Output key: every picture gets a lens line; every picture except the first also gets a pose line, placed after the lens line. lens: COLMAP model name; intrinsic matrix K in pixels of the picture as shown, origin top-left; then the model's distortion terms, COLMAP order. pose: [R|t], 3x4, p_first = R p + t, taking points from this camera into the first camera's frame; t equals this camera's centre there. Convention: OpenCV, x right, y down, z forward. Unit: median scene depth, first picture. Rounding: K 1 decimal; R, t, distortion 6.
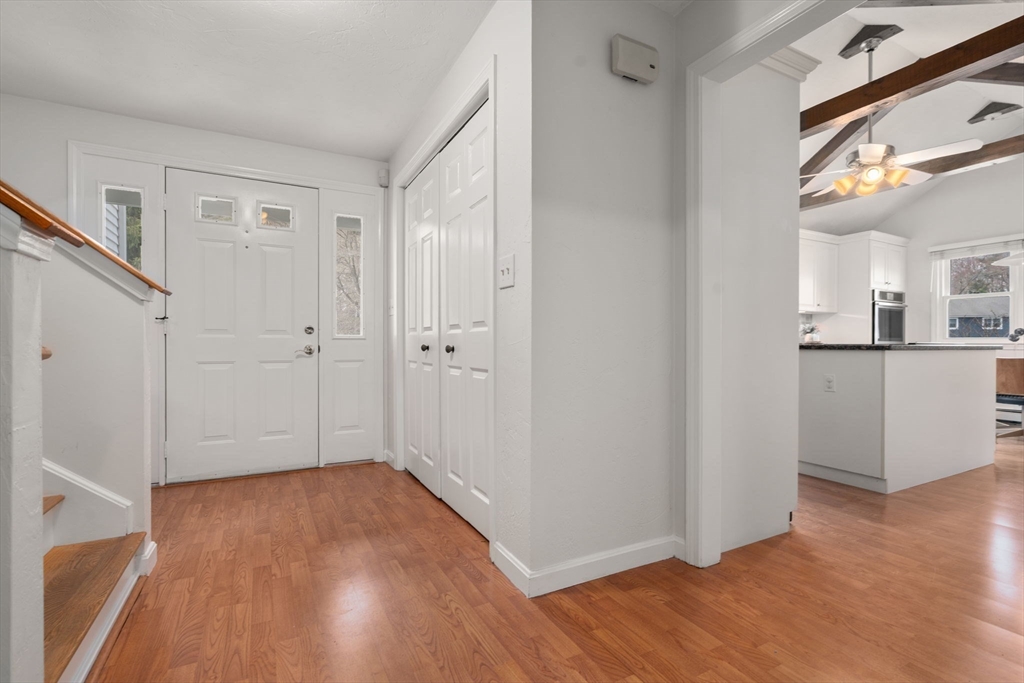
lens RADIAL K [[464.1, 0, 506.5], [0, 464.1, 348.8], [0, 0, 1]] dist [-0.006457, 0.002579]
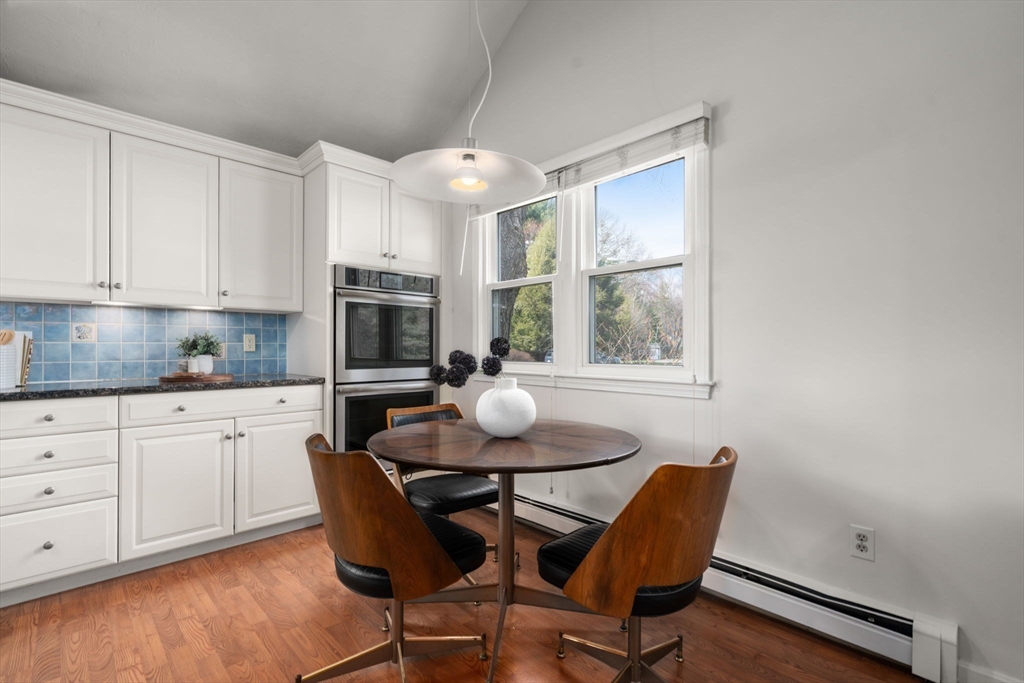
lens RADIAL K [[464.1, 0, 507.6], [0, 464.1, 346.9], [0, 0, 1]] dist [-0.006457, 0.002579]
pose [[0.960720, -0.004360, 0.277485, 0.822589], [0.006668, 0.999951, -0.007375, -0.035815], [-0.277439, 0.008935, 0.960702, 0.473711]]
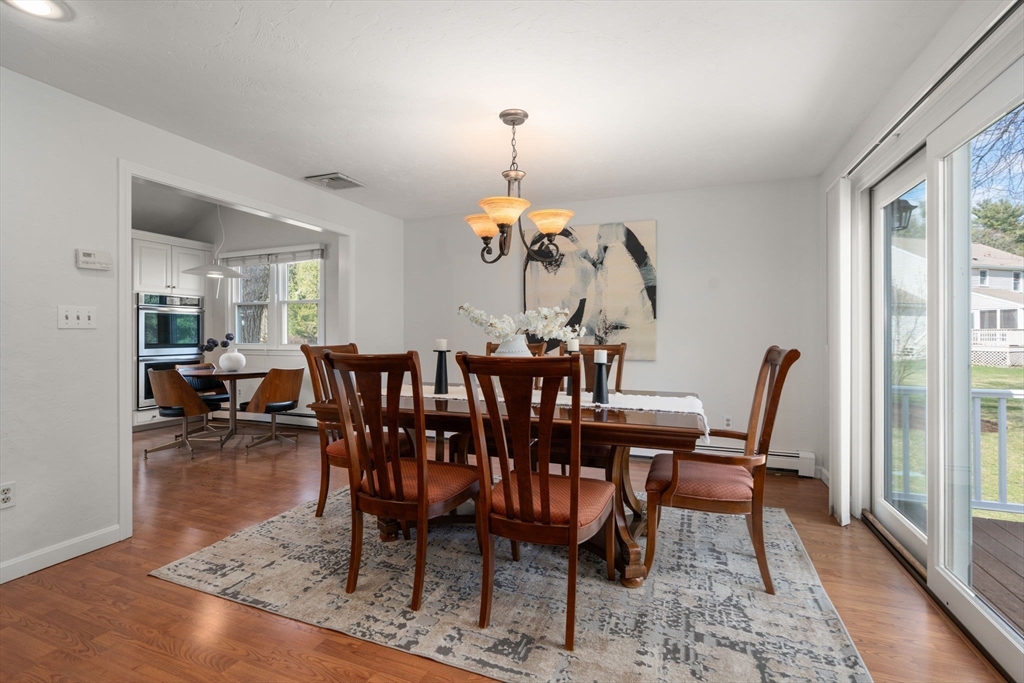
lens RADIAL K [[464.1, 0, 506.9], [0, 464.1, 332.0], [0, 0, 1]] dist [-0.006457, 0.002579]
pose [[0.759608, -0.007447, 0.650338, 0.743205], [0.012776, 0.999912, -0.003473, -0.037776], [-0.650255, 0.010947, 0.759637, -0.172618]]
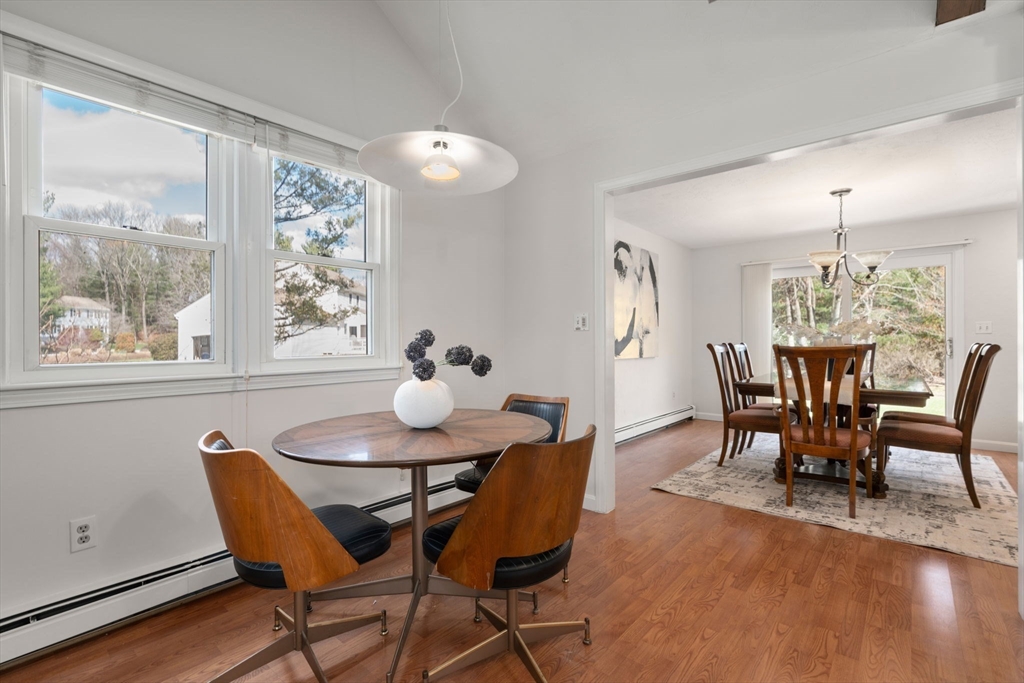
lens RADIAL K [[464.1, 0, 505.8], [0, 464.1, 342.0], [0, 0, 1]] dist [-0.006457, 0.002579]
pose [[-0.357848, -0.008420, 0.933742, 0.594283], [0.010747, 0.999856, 0.013135, -0.041023], [-0.933718, 0.014736, -0.357706, 0.806303]]
